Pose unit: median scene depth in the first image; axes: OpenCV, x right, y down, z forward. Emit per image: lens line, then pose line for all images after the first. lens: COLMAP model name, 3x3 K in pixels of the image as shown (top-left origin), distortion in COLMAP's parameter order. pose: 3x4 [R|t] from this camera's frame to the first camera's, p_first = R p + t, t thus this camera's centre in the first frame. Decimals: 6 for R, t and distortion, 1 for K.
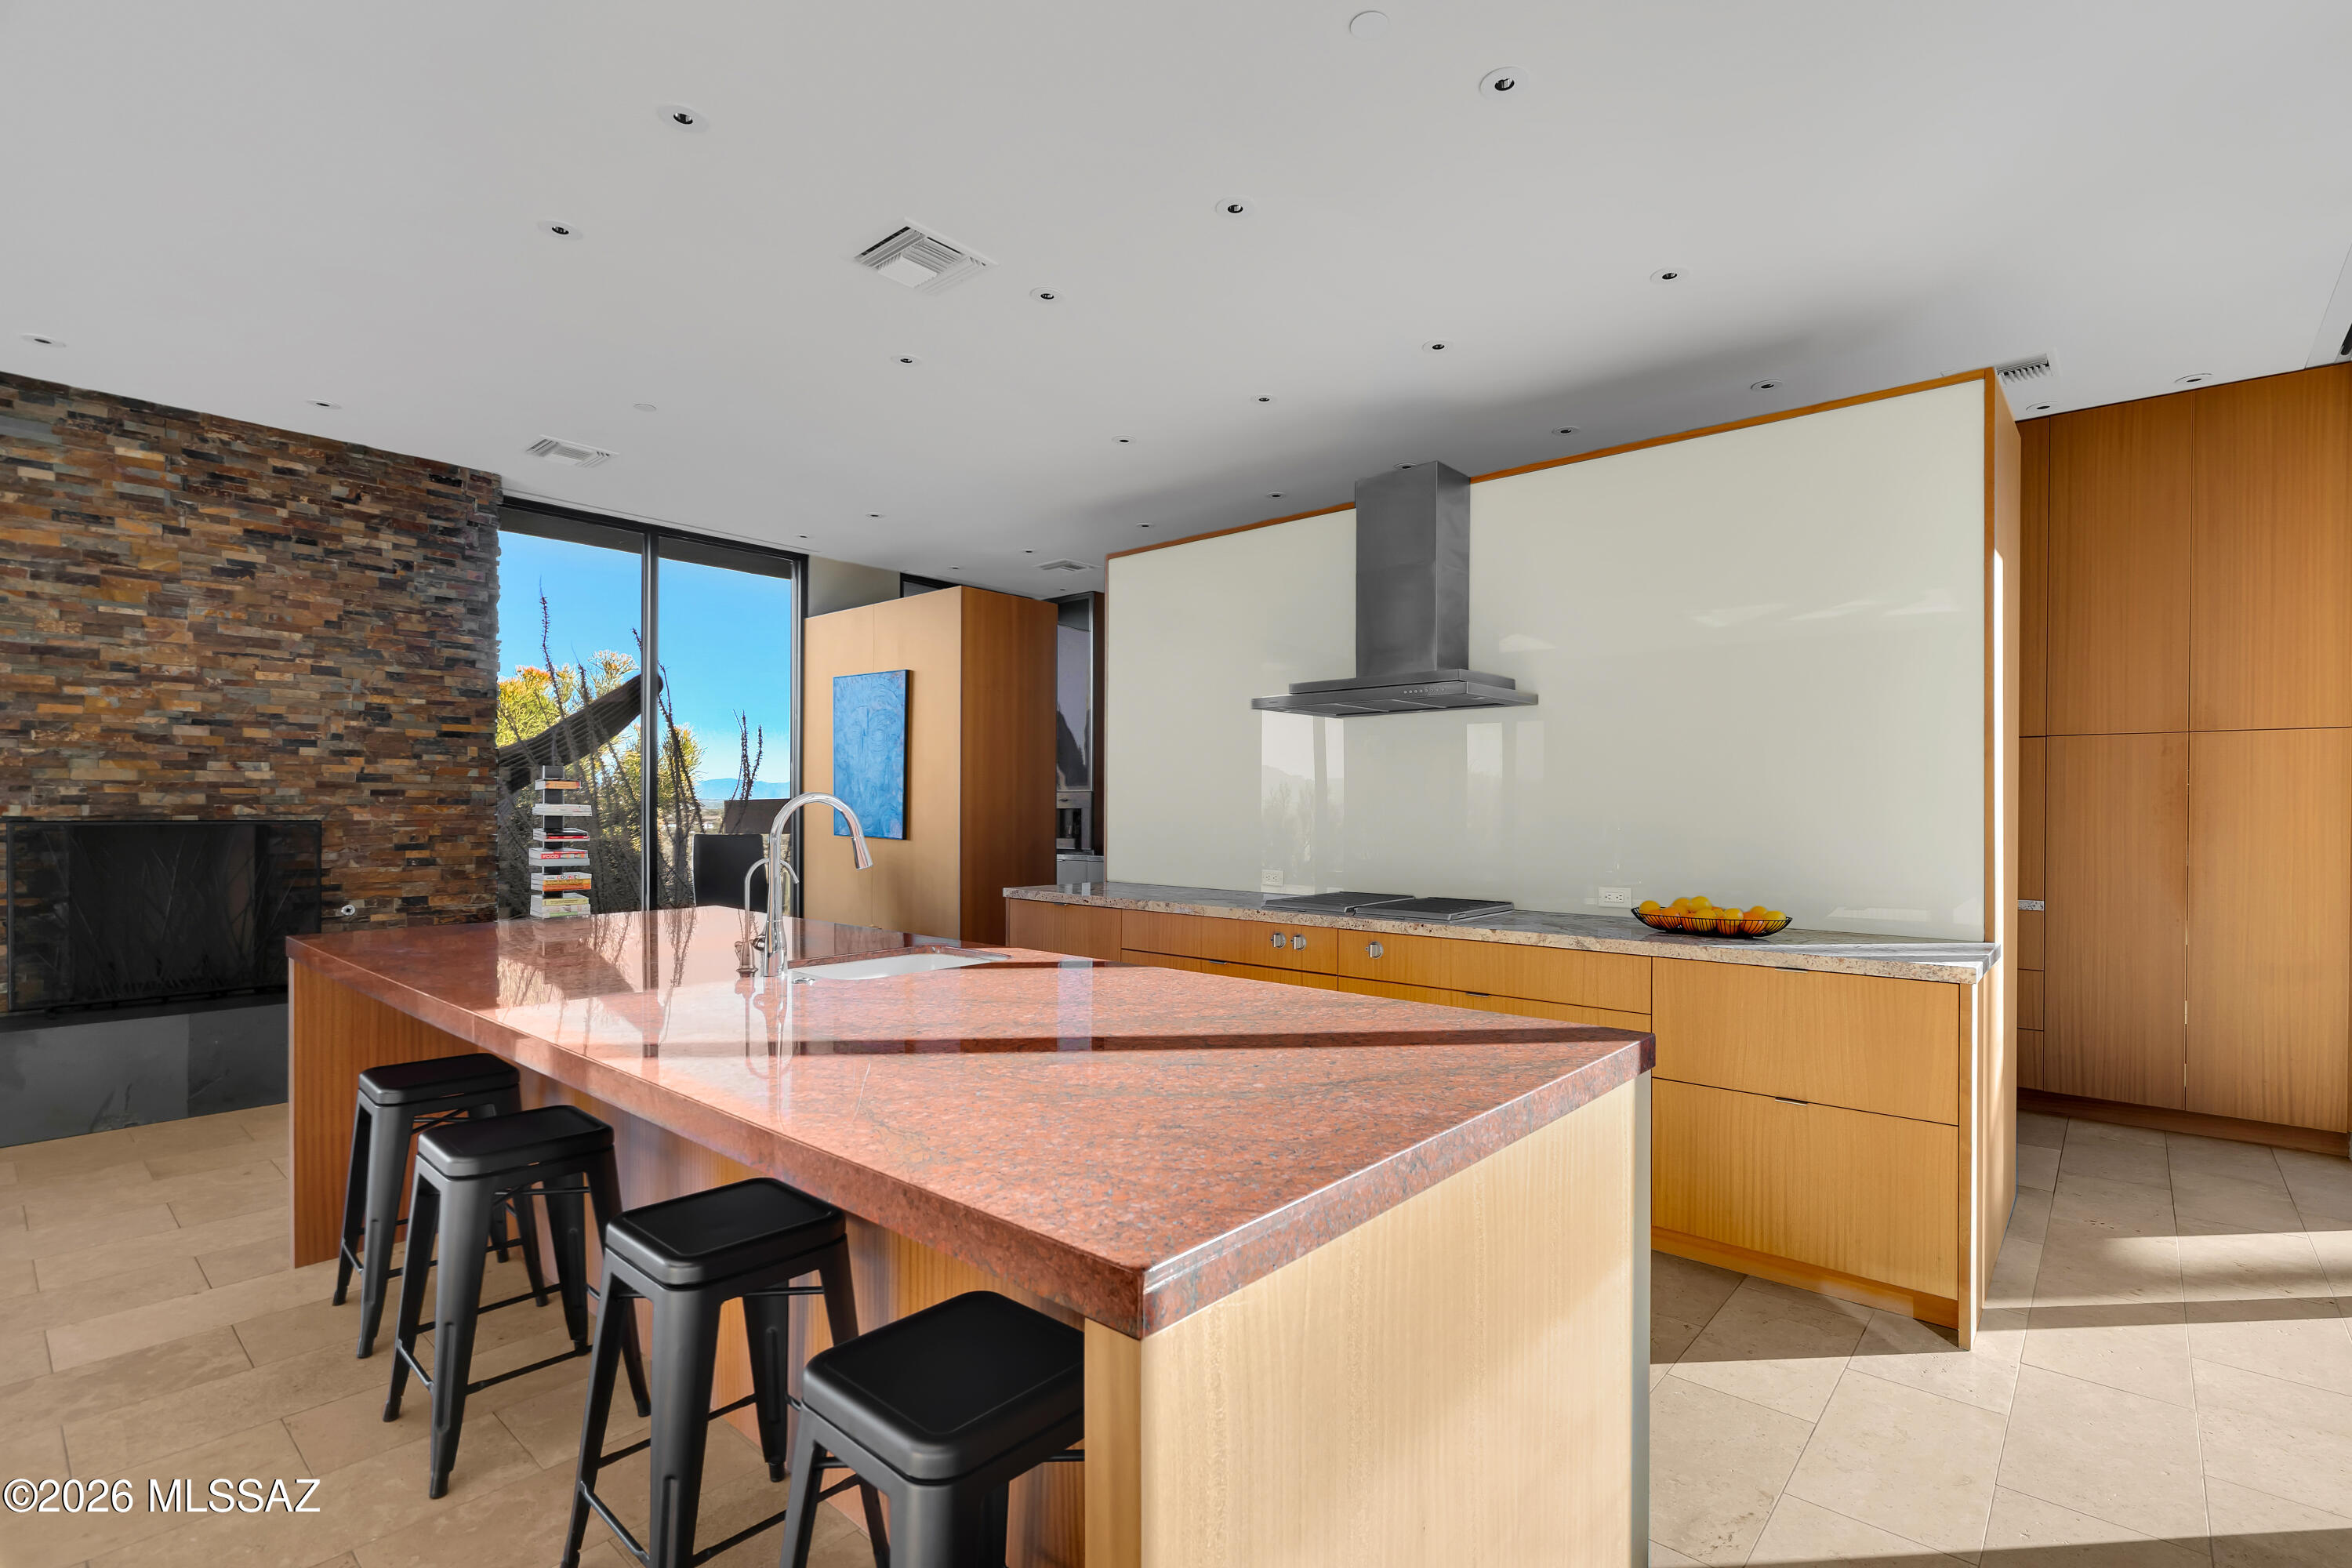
lens RADIAL K [[1098.1, 0, 1173.1], [0, 1098.1, 797.0], [0, 0, 1]] dist [0.001298, 0.001946]
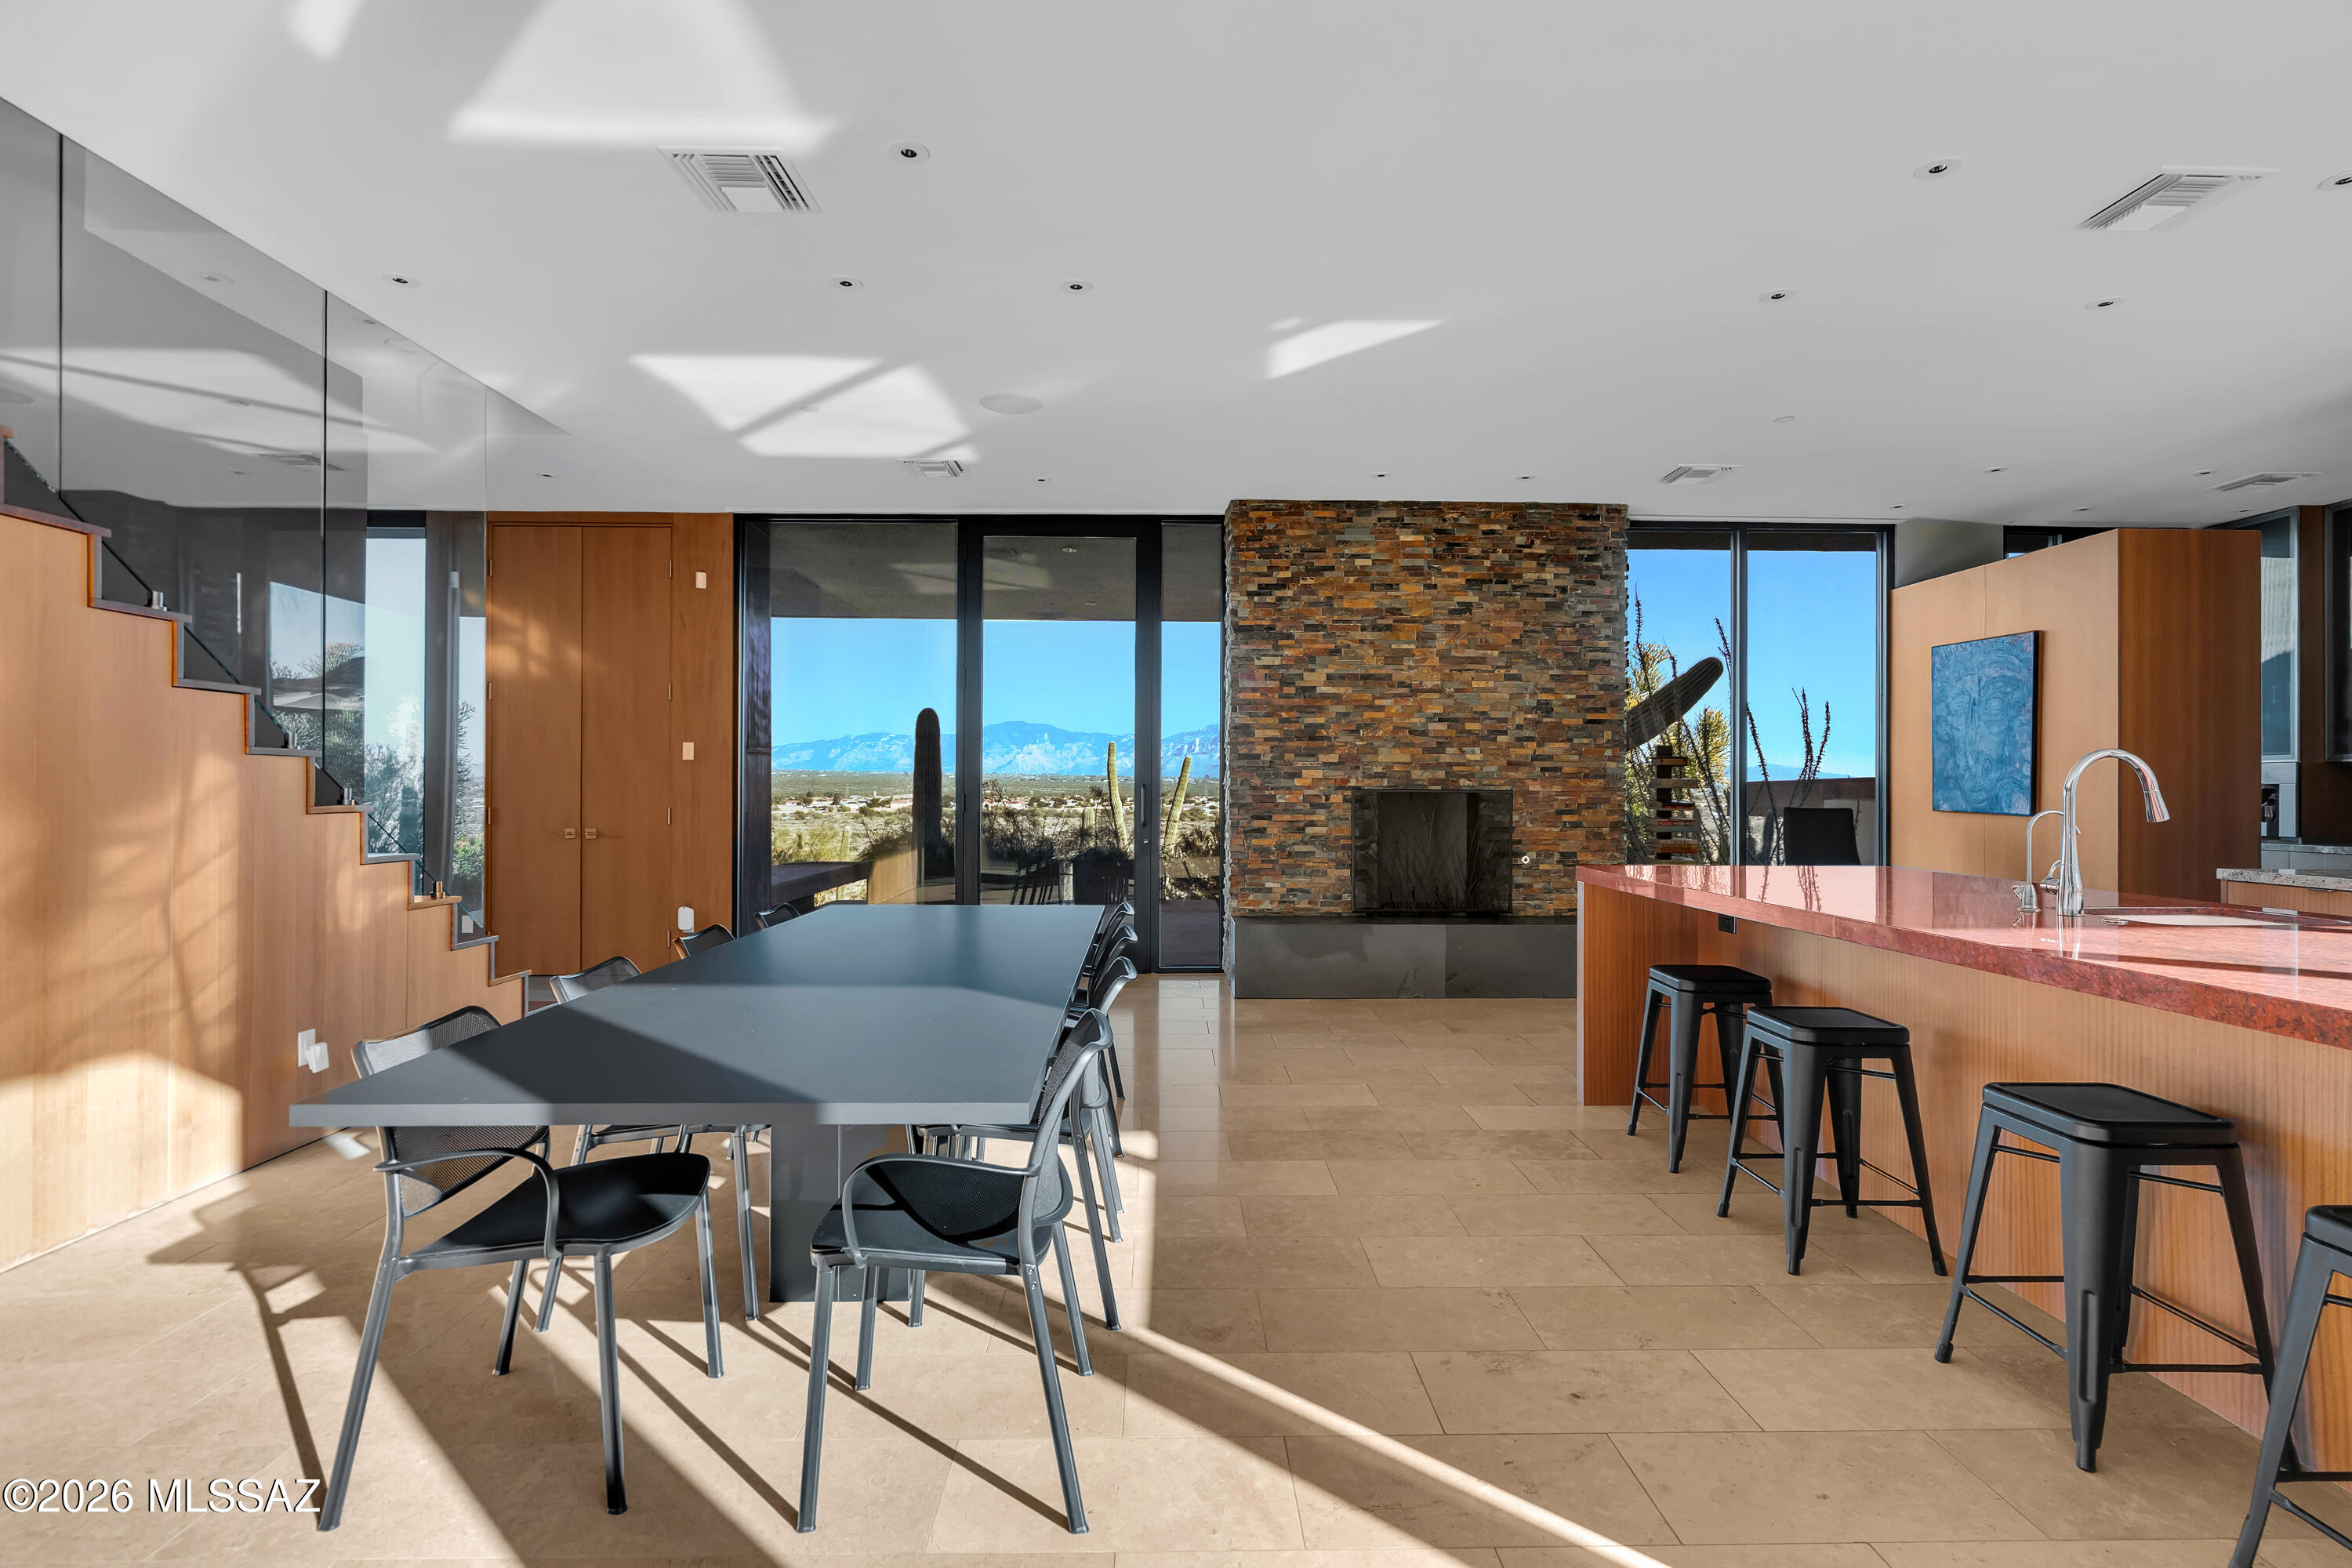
lens RADIAL K [[1098.1, 0, 1182.6], [0, 1098.1, 775.2], [0, 0, 1]] dist [0.001298, 0.001946]
pose [[0.685078, -0.010604, -0.728393, -0.081309], [0.004058, 0.999934, -0.010740, 0.015513], [0.728459, 0.004402, 0.685076, -0.193918]]
